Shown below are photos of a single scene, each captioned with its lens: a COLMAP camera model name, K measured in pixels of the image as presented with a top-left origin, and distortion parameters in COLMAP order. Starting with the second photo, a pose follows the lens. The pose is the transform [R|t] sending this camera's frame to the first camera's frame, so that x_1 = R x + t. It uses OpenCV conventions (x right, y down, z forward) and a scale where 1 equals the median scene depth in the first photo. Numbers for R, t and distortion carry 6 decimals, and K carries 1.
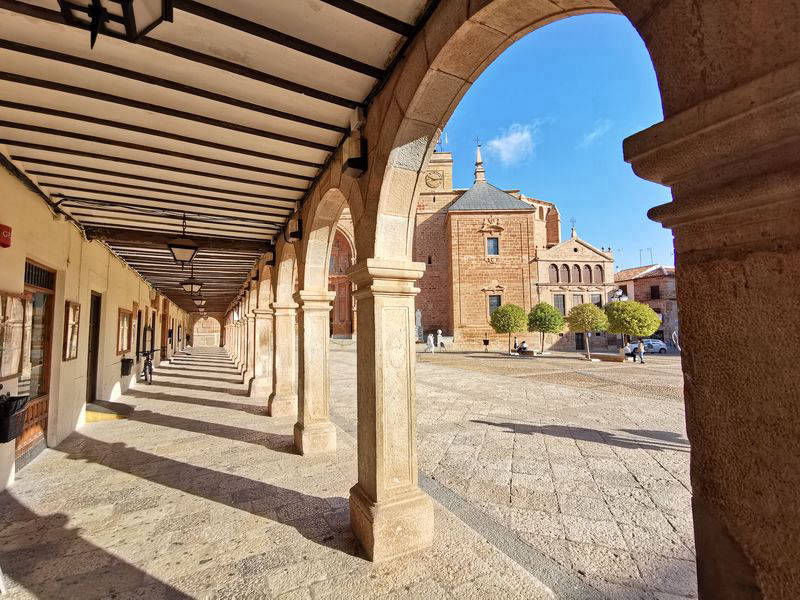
lens RADIAL K [[363.3, 0, 400.0], [0, 363.3, 300.0], [0, 0, 1]] dist [-0.003515, 0.000676]
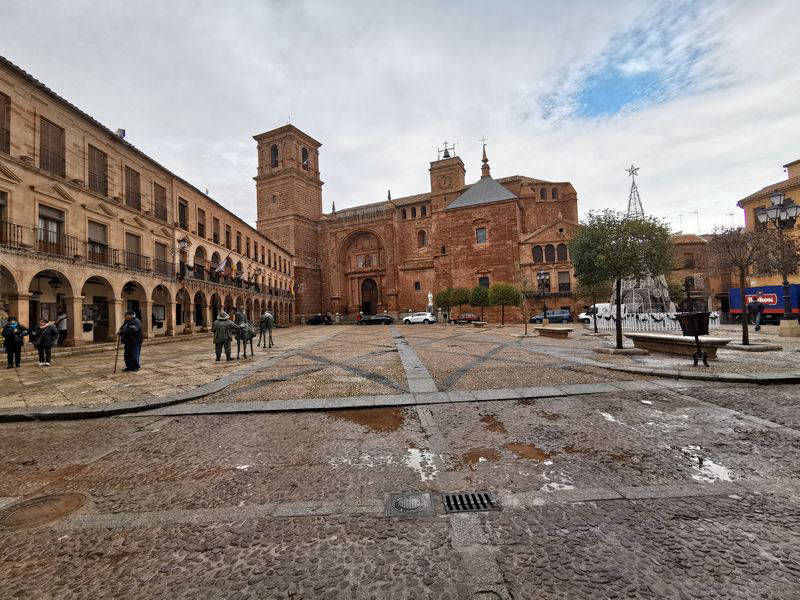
lens RADIAL K [[363.3, 0, 400.0], [0, 363.3, 300.0], [0, 0, 1]] dist [-0.003515, 0.000676]
pose [[0.912247, -0.038533, -0.407824, 0.483552], [0.059851, 0.997420, 0.039638, -0.002305], [0.405244, -0.060568, 0.912200, -0.192424]]
